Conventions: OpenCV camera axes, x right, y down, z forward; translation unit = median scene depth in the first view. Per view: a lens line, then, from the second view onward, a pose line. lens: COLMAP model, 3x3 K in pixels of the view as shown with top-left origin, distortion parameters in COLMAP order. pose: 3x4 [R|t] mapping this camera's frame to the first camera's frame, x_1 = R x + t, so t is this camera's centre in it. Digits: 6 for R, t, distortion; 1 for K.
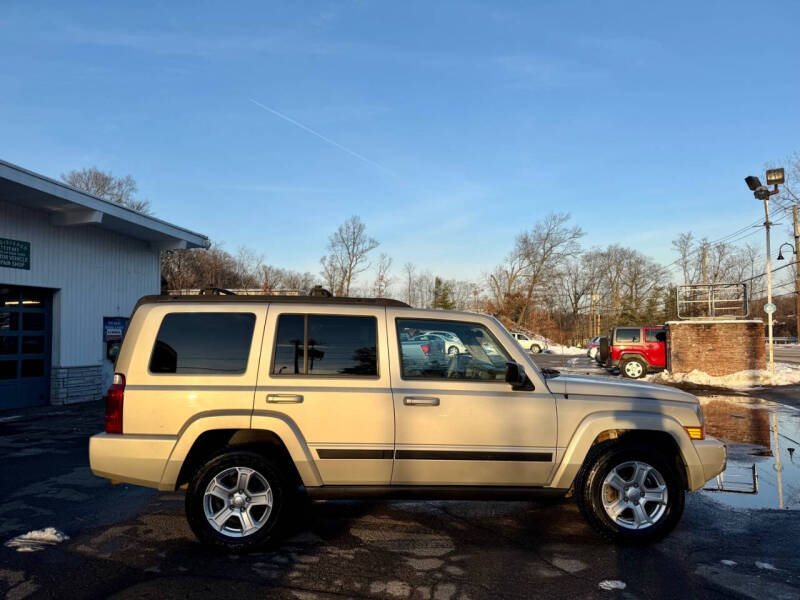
lens RADIAL K [[559.9, 0, 397.5], [0, 559.9, 312.9], [0, 0, 1]] dist [0.052043, -0.055823]
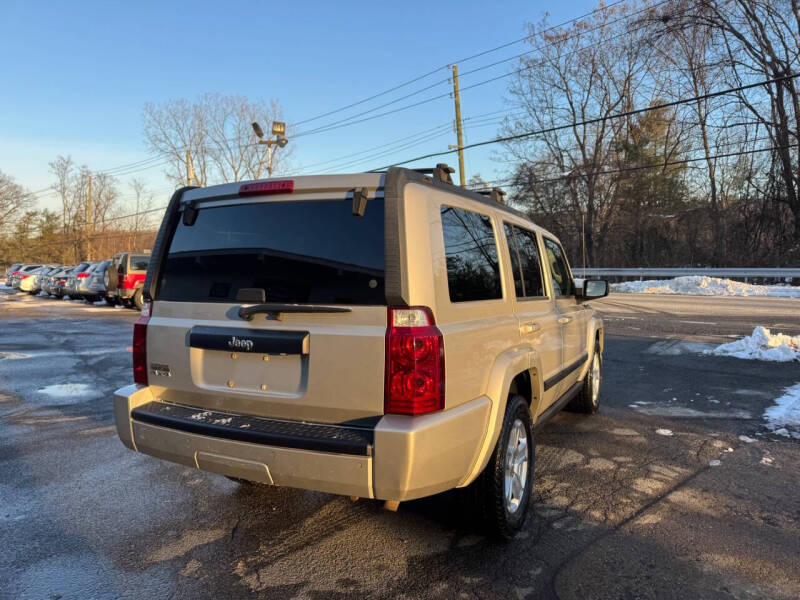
lens RADIAL K [[559.9, 0, 402.1], [0, 559.9, 304.9], [0, 0, 1]] dist [0.052043, -0.055823]
pose [[0.485047, -0.046818, 0.873234, -0.974499], [-0.047147, 0.995714, 0.079573, 0.064622], [-0.873216, -0.079767, 0.480761, 0.761573]]
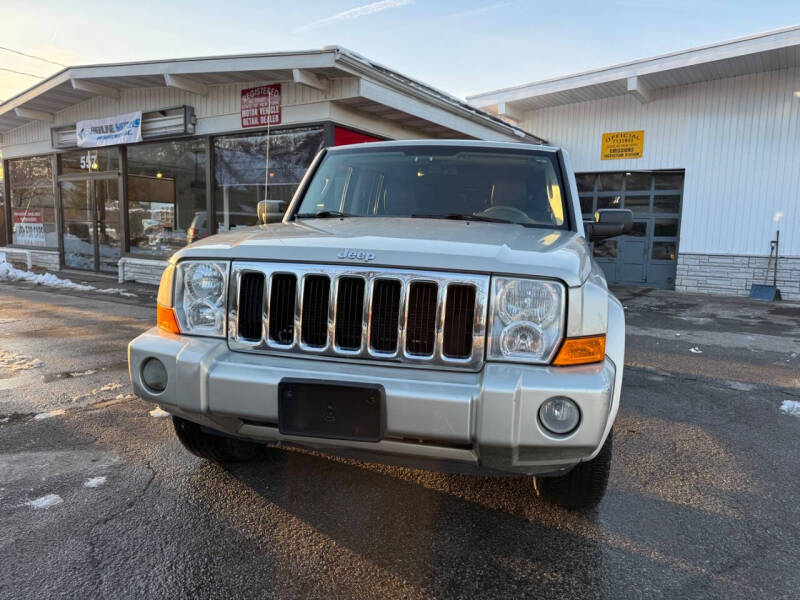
lens RADIAL K [[559.9, 0, 402.6], [0, 559.9, 310.8], [0, 0, 1]] dist [0.052043, -0.055823]
pose [[-0.254676, 0.129072, -0.958374, 1.024931], [0.019099, 0.991531, 0.128462, 0.148048], [0.966838, 0.014412, -0.254985, 1.404619]]
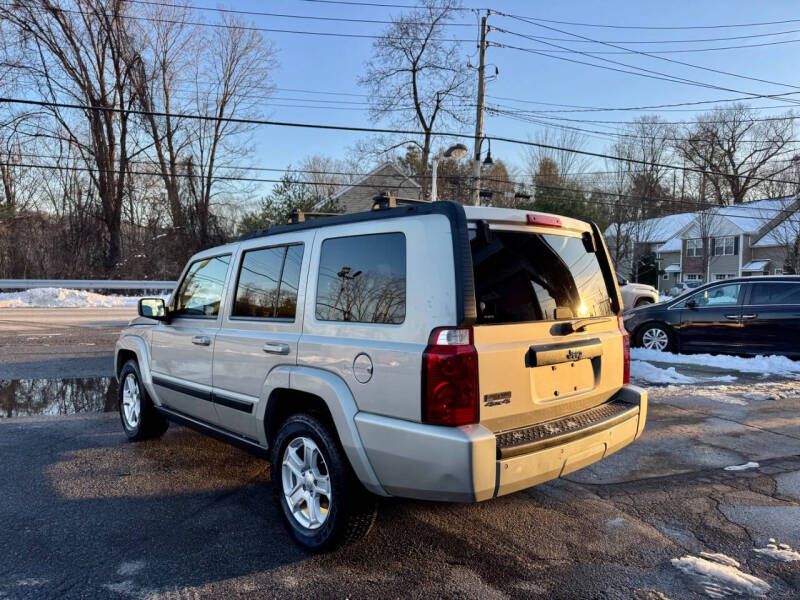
lens RADIAL K [[559.9, 0, 393.7], [0, 559.9, 304.0], [0, 0, 1]] dist [0.052043, -0.055823]
pose [[-0.645865, -0.025795, 0.763016, -0.927600], [-0.042595, 0.999090, -0.002280, 0.109005], [-0.762263, -0.033974, -0.646375, 1.812656]]
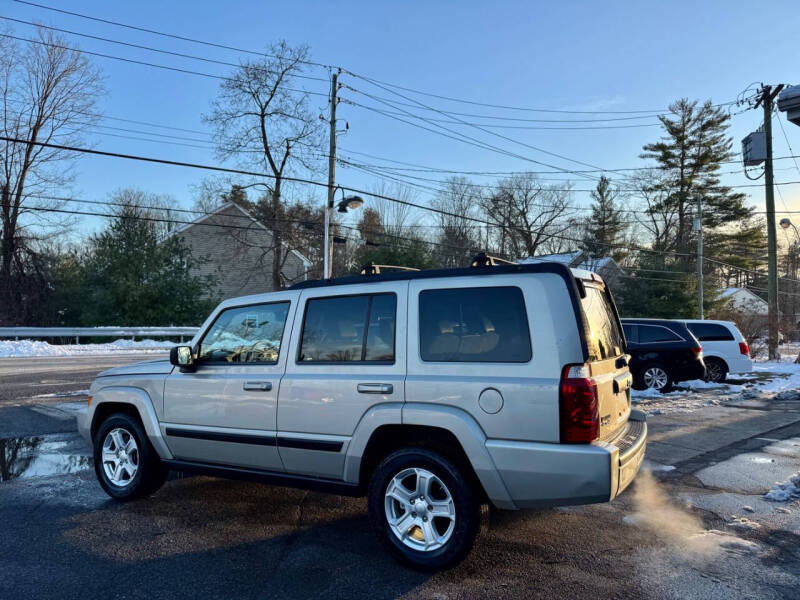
lens RADIAL K [[559.9, 0, 398.5], [0, 559.9, 309.0], [0, 0, 1]] dist [0.052043, -0.055823]
pose [[-0.854311, 0.023628, 0.519225, -0.711059], [-0.020585, 0.996644, -0.079223, 0.120884], [-0.519354, -0.078370, -0.850958, 2.136289]]
